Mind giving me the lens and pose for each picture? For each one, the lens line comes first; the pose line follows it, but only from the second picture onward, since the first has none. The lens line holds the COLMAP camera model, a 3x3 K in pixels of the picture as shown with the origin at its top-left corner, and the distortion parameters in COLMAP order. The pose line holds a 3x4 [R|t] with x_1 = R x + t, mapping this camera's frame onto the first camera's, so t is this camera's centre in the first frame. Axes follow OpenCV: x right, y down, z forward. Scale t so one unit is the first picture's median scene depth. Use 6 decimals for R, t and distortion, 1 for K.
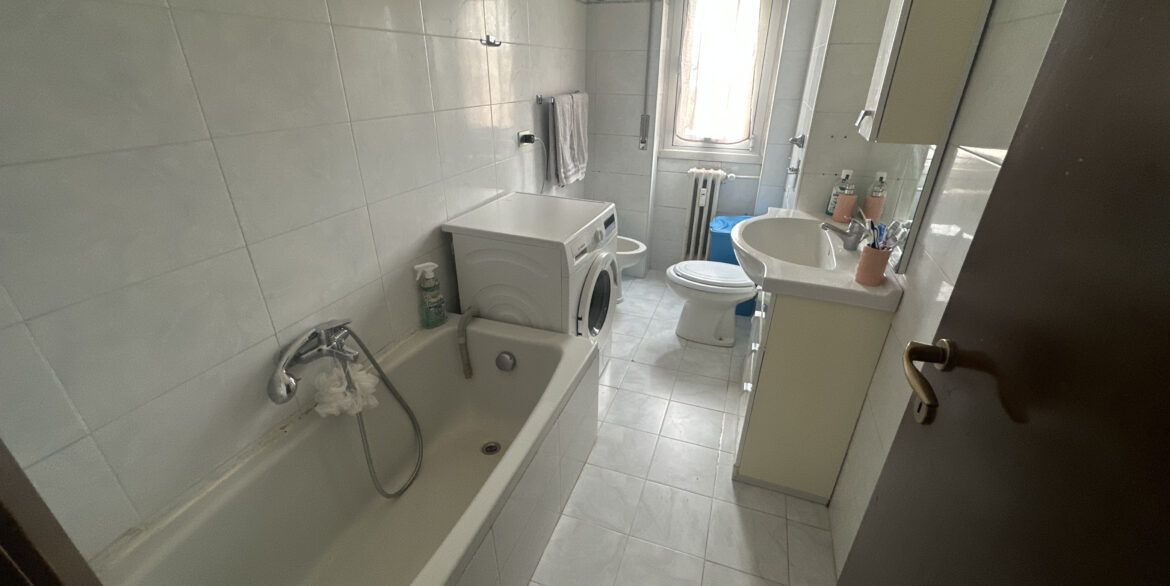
lens RADIAL K [[467.3, 0, 586.7], [0, 467.3, 290.8], [0, 0, 1]] dist [-0.004806, 0.001201]
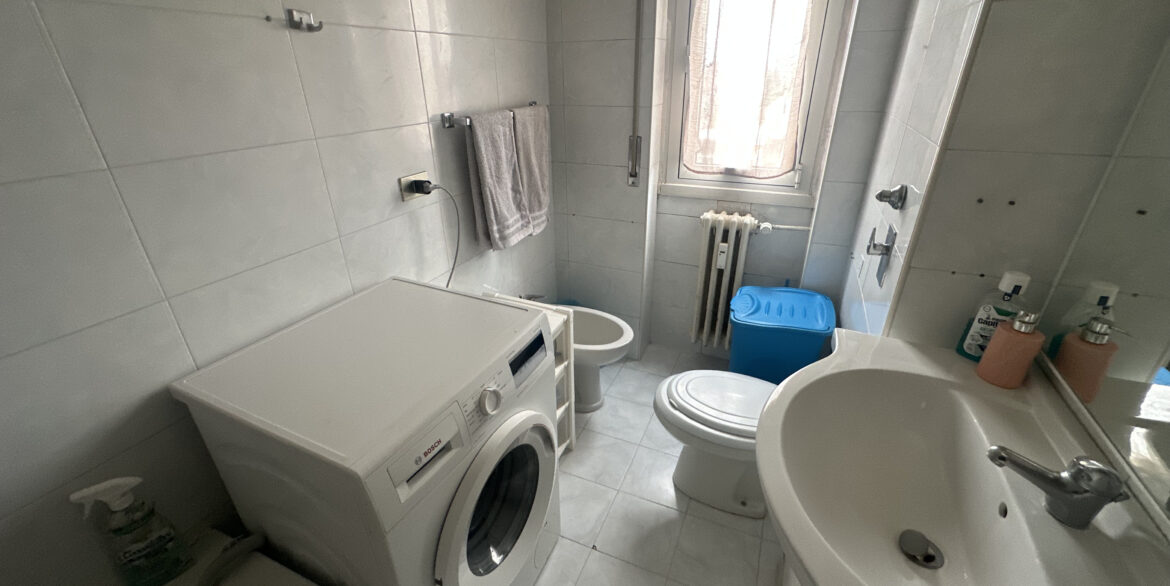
lens RADIAL K [[467.3, 0, 585.4], [0, 467.3, 291.6], [0, 0, 1]] dist [-0.004806, 0.001201]
pose [[0.997290, 0.012035, -0.072579, 0.107040], [-0.012039, 0.999927, 0.000386, -0.154797], [0.072578, 0.000489, 0.997363, 0.330804]]
